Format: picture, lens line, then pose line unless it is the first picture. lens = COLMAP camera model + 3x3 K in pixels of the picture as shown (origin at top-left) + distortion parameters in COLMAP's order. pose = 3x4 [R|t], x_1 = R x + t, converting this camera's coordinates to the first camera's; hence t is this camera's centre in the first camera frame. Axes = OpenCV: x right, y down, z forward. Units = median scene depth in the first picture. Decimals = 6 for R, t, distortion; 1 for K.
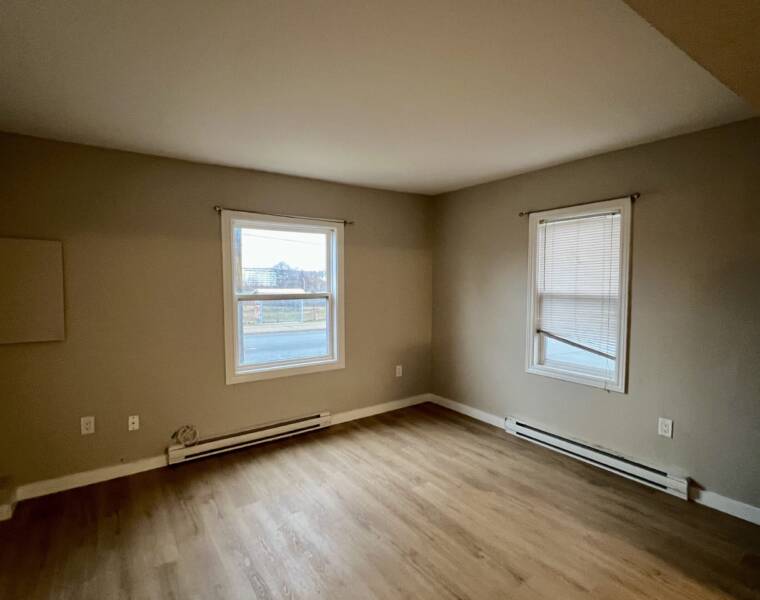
lens RADIAL K [[399.0, 0, 380.0], [0, 399.0, 300.0], [0, 0, 1]] dist [-0.002029, 0.000933]
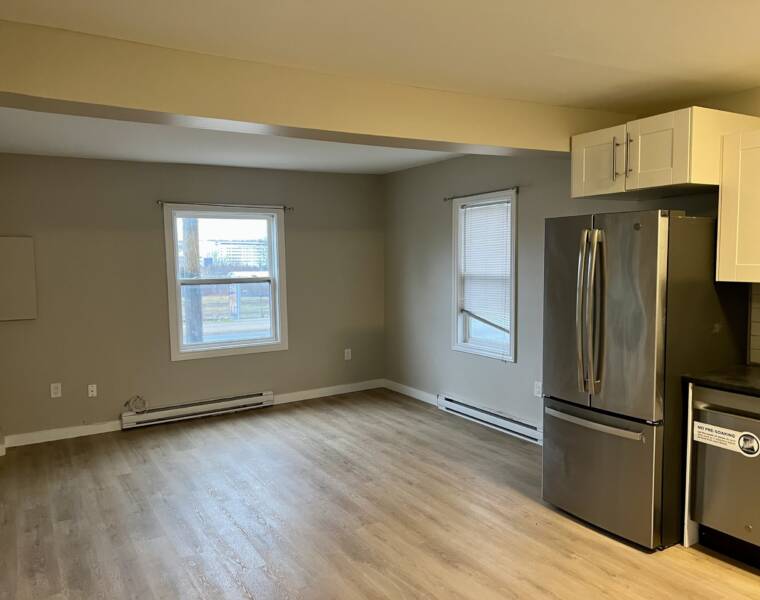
lens RADIAL K [[591.4, 0, 380.0], [0, 591.4, 300.0], [0, 0, 1]] dist [0.098406, -0.153919]
pose [[0.997736, -0.010927, -0.066364, 0.308550], [0.012565, 0.999625, 0.024315, 0.010091], [0.066073, -0.025094, 0.997499, -0.623941]]
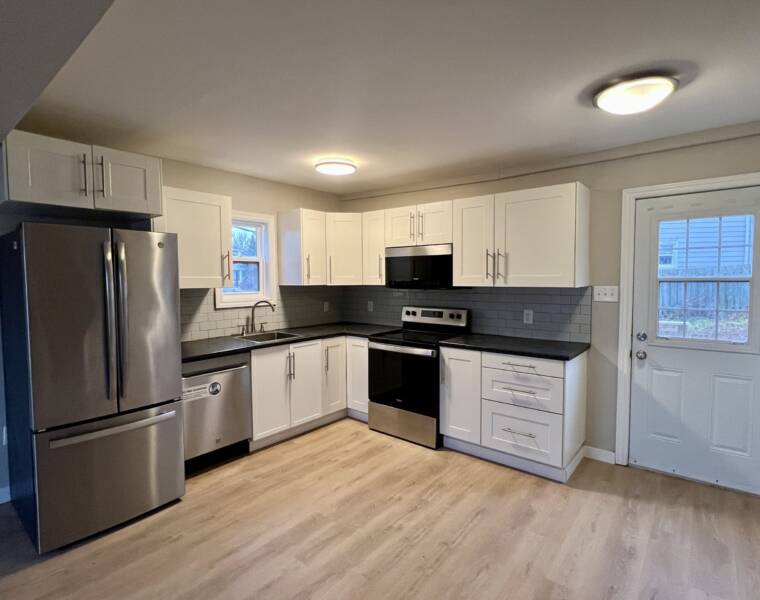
lens RADIAL K [[399.0, 0, 380.0], [0, 399.0, 300.0], [0, 0, 1]] dist [-0.002029, 0.000933]
pose [[-0.268678, -0.060016, 0.961358, -0.176191], [0.049758, 0.995860, 0.076076, -0.007708], [-0.961944, 0.068275, -0.264580, 0.109199]]
